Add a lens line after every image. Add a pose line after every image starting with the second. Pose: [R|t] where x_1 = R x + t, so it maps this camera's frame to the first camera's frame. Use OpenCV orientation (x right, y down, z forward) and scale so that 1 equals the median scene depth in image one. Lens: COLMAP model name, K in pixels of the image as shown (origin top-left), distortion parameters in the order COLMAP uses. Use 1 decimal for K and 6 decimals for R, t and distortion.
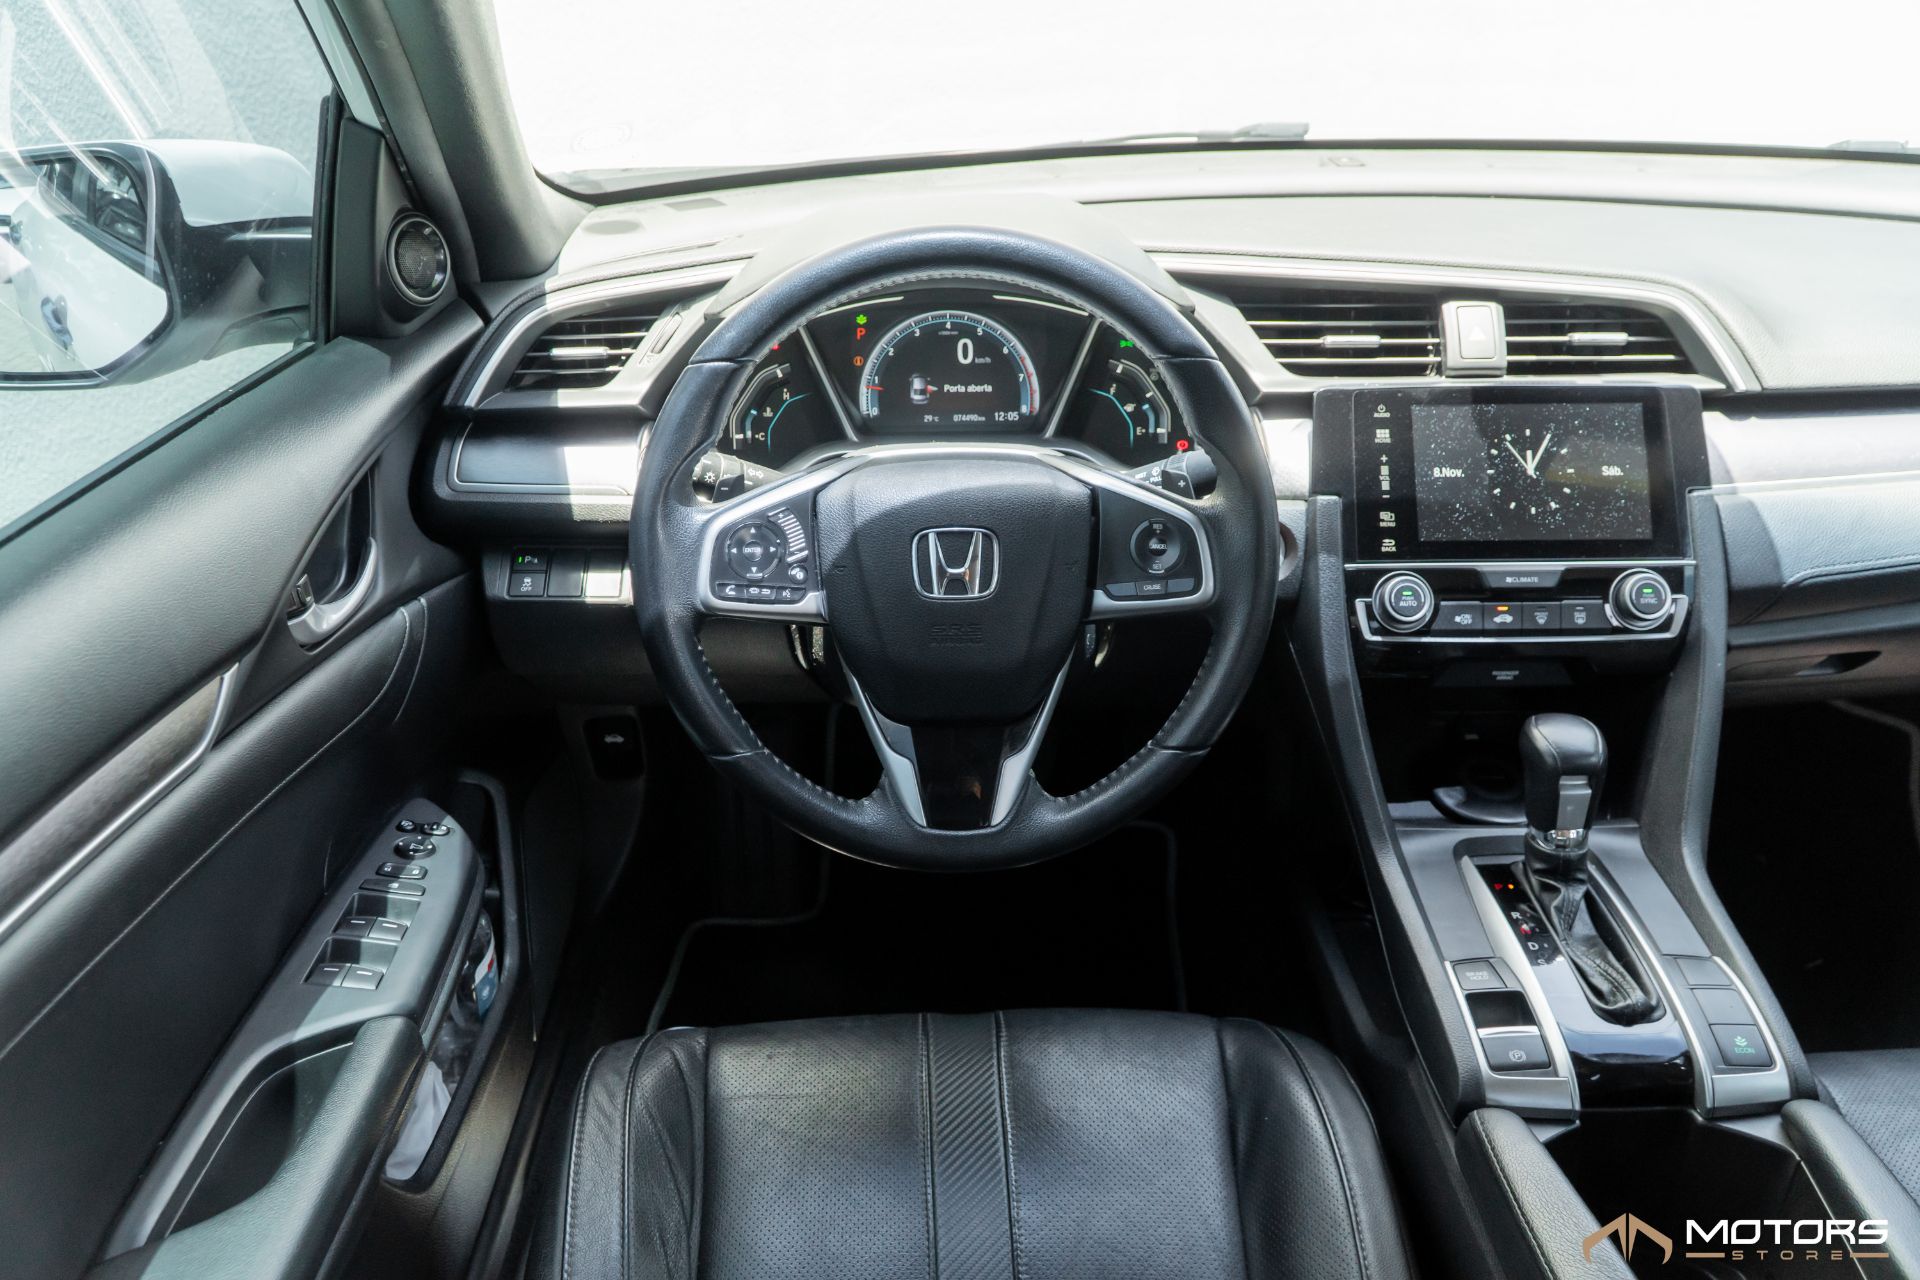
lens RADIAL K [[1634.4, 0, 966.8], [0, 1634.4, 657.2], [0, 0, 1]] dist [0.024986, -0.003148]
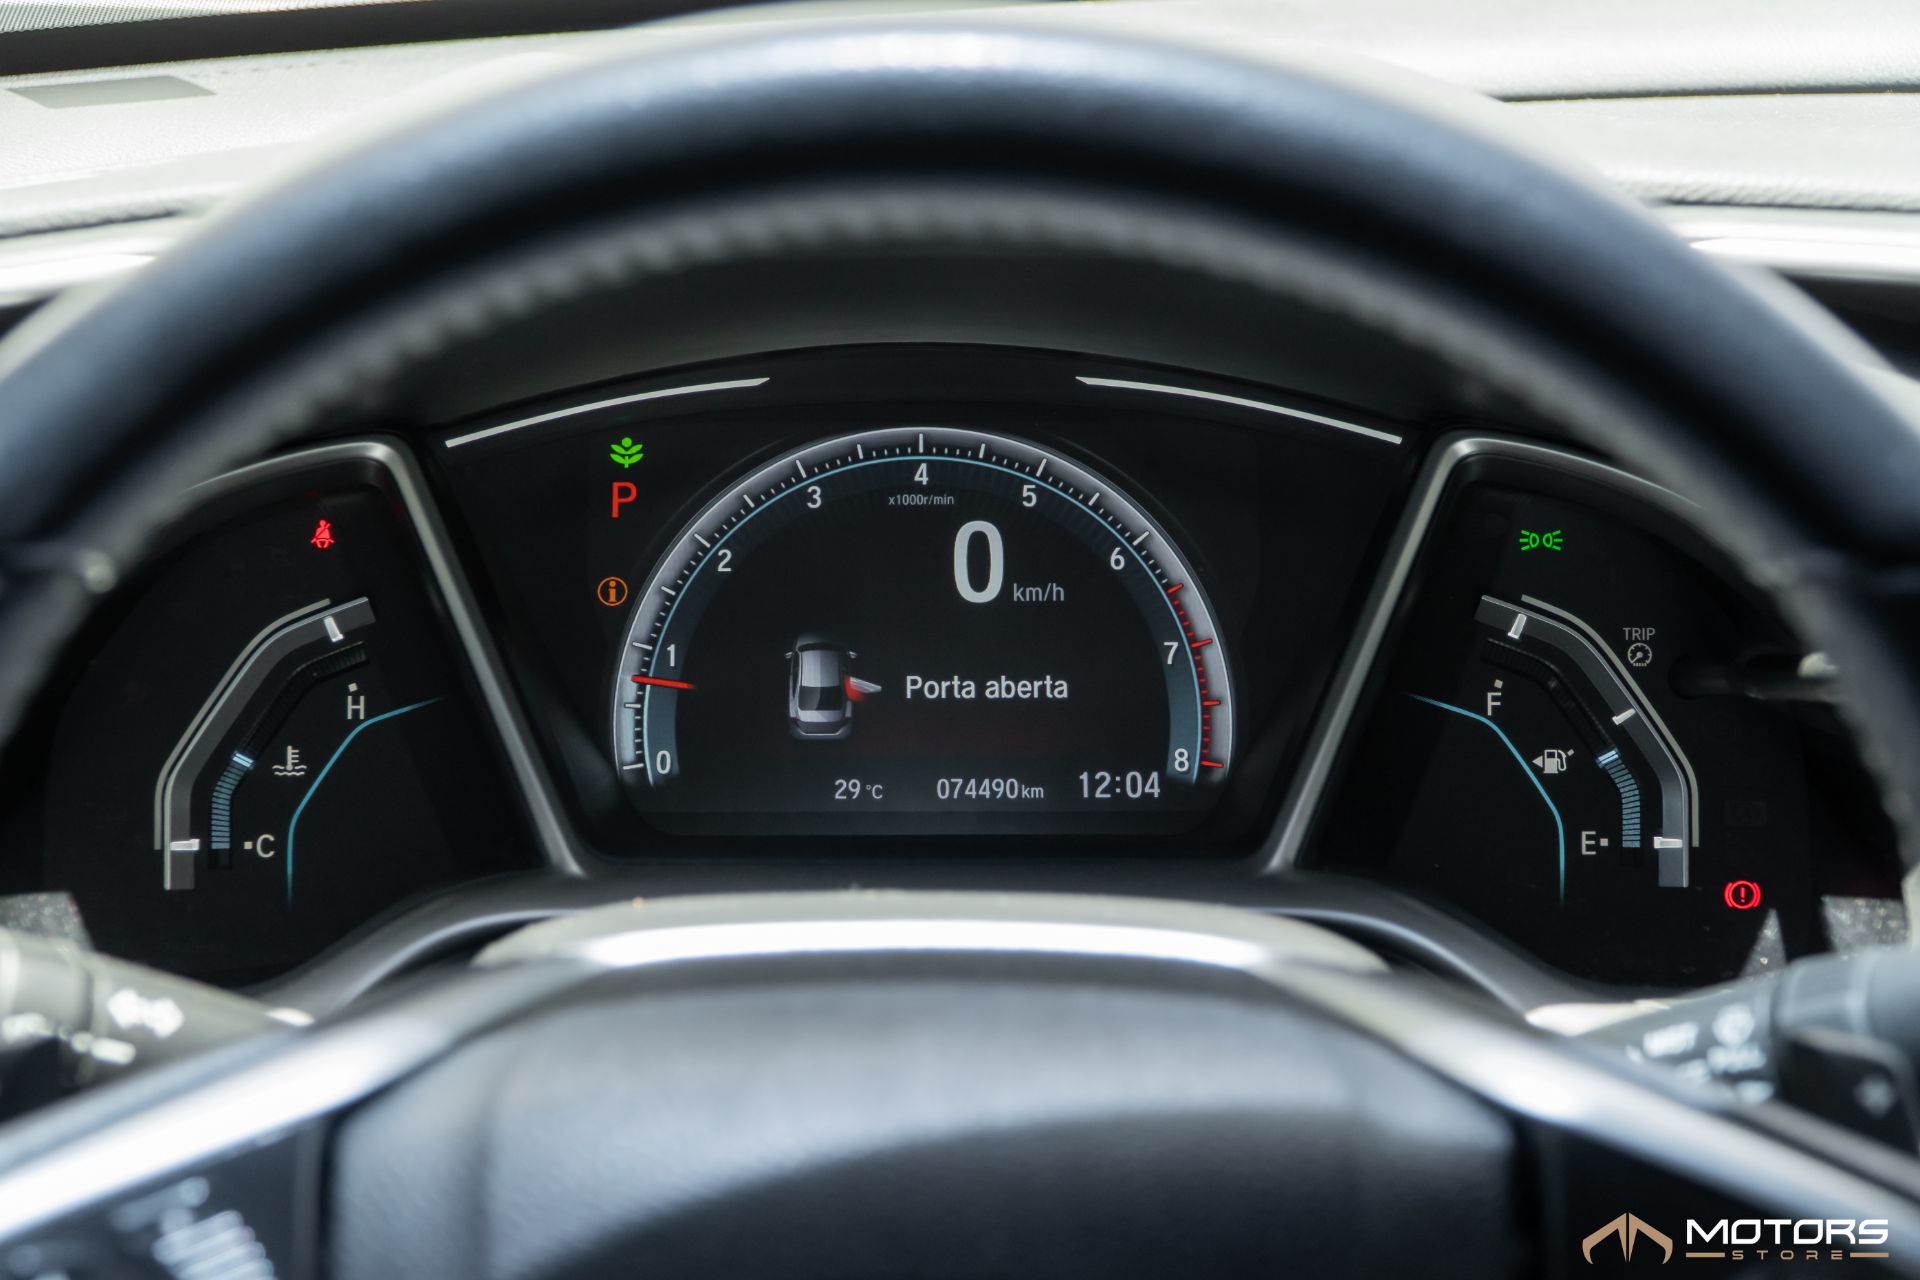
lens RADIAL K [[3823.3, 0, 959.5], [0, 3823.3, 639.0], [0, 0, 1]] dist [0.040192, 0.000000]
pose [[0.999926, 0.010883, -0.005466, -0.000503], [-0.011662, 0.984957, -0.172405, -0.056862], [0.003508, 0.172456, 0.985011, 0.336626]]
